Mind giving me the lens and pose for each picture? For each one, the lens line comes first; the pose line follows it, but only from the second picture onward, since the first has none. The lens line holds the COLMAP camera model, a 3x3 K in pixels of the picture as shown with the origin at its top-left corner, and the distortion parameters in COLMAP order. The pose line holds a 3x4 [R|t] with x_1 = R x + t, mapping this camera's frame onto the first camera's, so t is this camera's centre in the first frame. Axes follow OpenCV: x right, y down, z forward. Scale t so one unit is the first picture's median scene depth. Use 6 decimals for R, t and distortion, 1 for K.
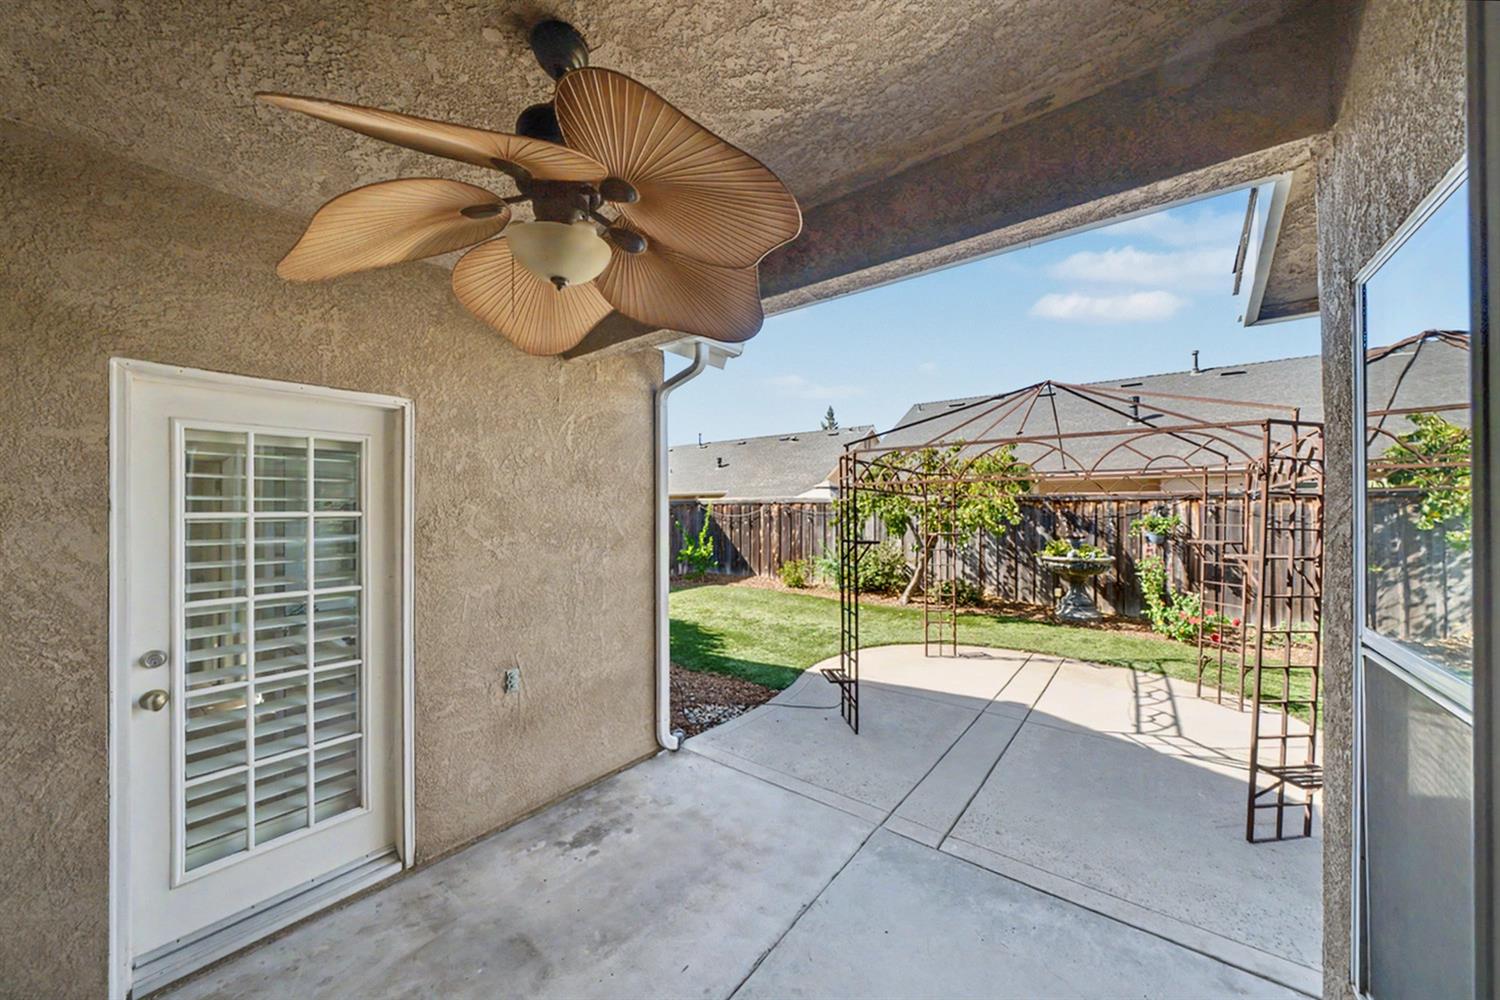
lens RADIAL K [[528.2, 0, 746.7], [0, 528.2, 507.7], [0, 0, 1]] dist [-0.002113, -0.000115]
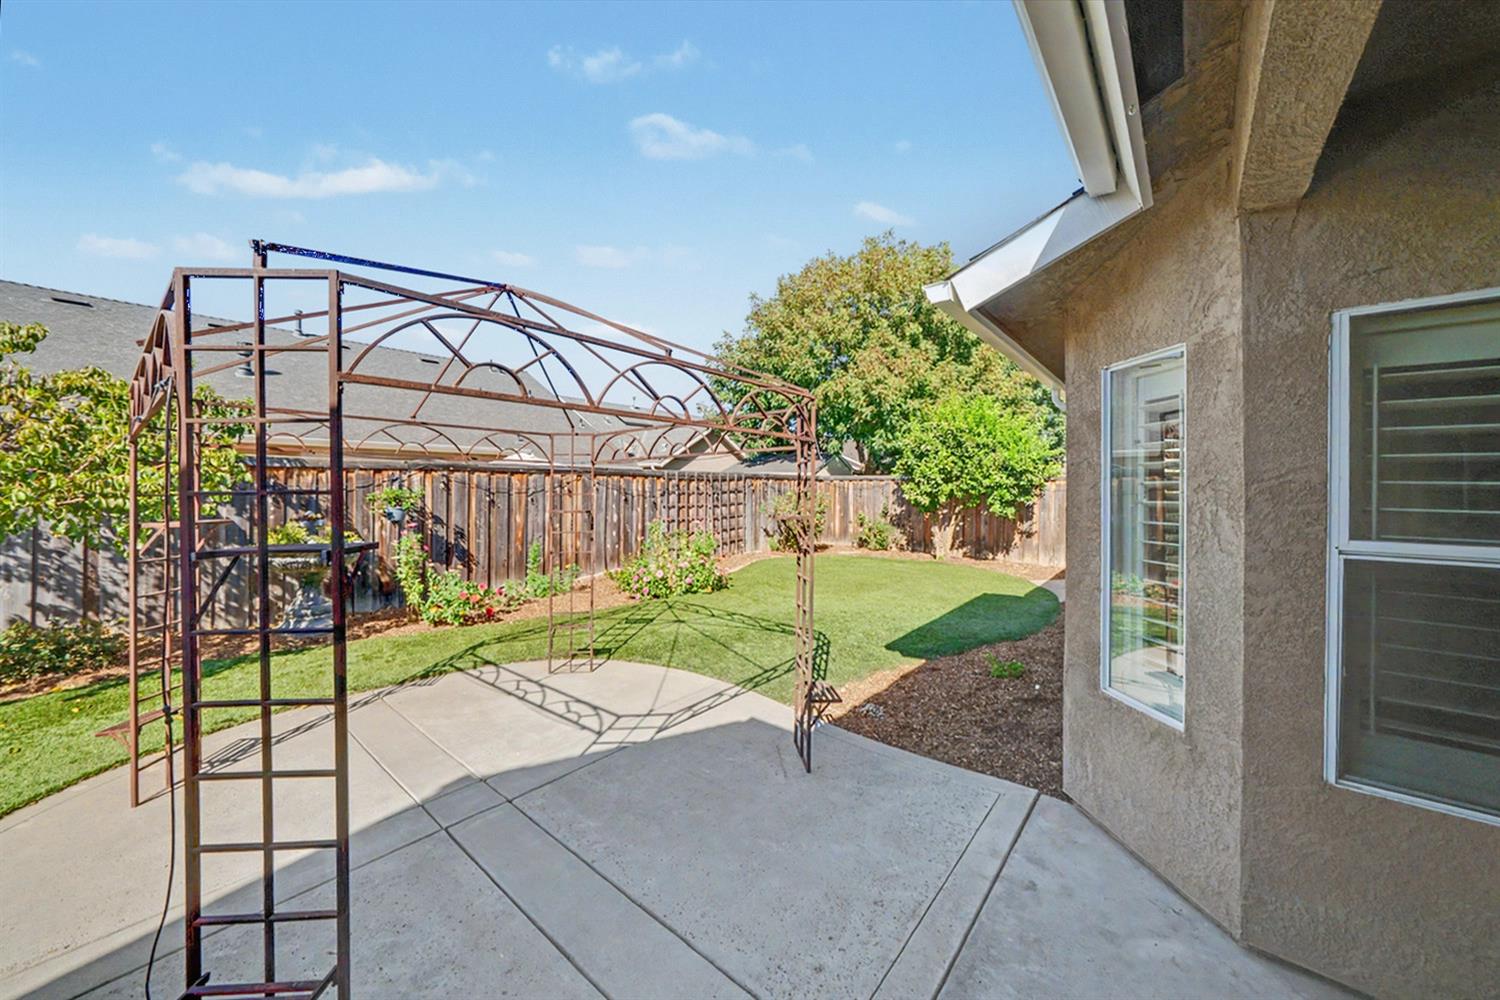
lens RADIAL K [[528.2, 0, 748.1], [0, 528.2, 490.8], [0, 0, 1]] dist [-0.002113, -0.000115]
pose [[0.043479, -0.005914, 0.999037, -0.083195], [-0.005950, 0.999963, 0.006179, 0.015605], [-0.999037, -0.006213, 0.043442, 0.541835]]
